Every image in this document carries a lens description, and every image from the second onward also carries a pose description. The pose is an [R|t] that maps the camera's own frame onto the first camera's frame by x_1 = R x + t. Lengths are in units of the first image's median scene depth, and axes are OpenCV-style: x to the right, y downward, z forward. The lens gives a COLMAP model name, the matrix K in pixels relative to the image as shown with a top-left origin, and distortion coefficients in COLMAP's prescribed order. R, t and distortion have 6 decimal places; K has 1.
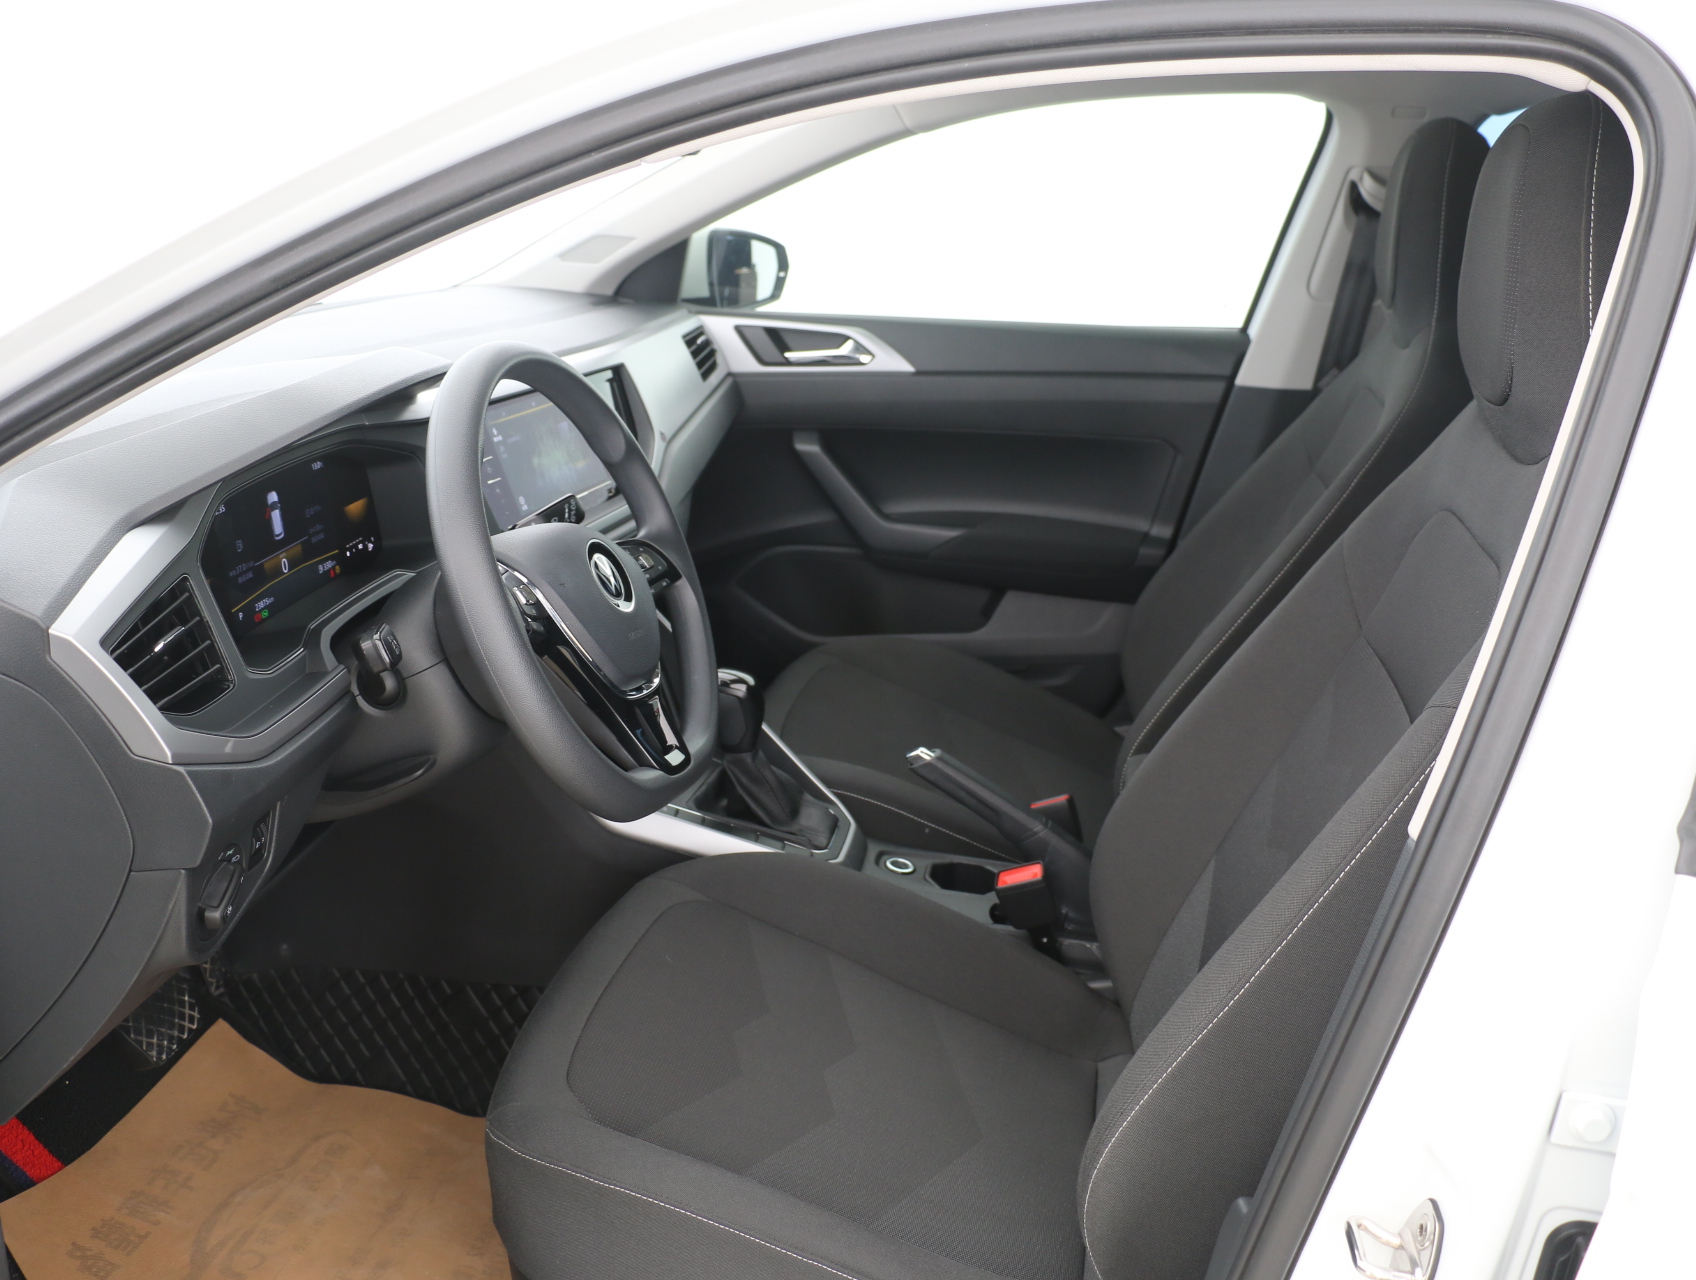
lens RADIAL K [[1552.6, 0, 848.0], [0, 1552.6, 640.0], [0, 0, 1]] dist [-0.188993, 0.165959]
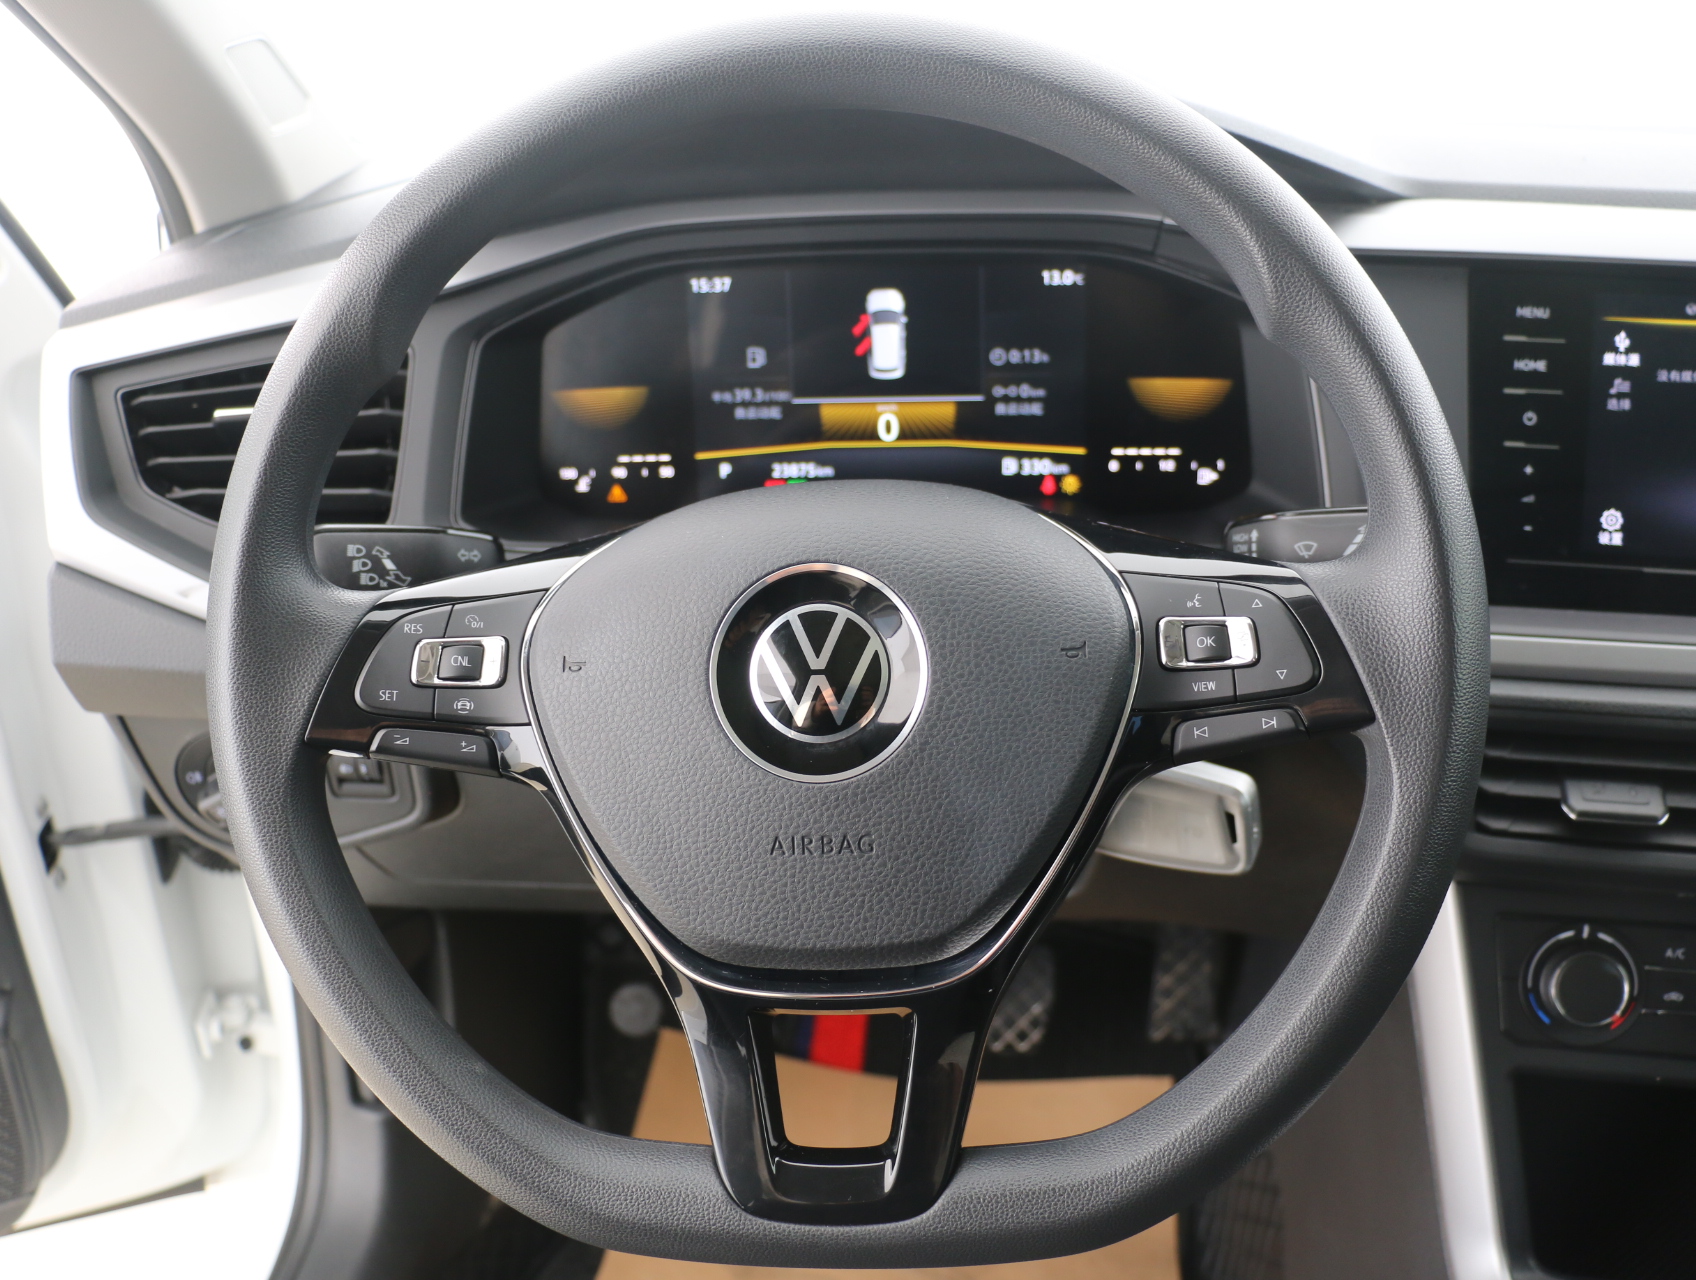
lens RADIAL K [[1552.6, 0, 848.0], [0, 1552.6, 640.0], [0, 0, 1]] dist [-0.188993, 0.165959]
pose [[0.091191, 0.385936, -0.918007, 0.171022], [-0.287857, 0.892711, 0.346707, -0.165029], [0.953322, 0.232639, 0.192501, 0.859129]]
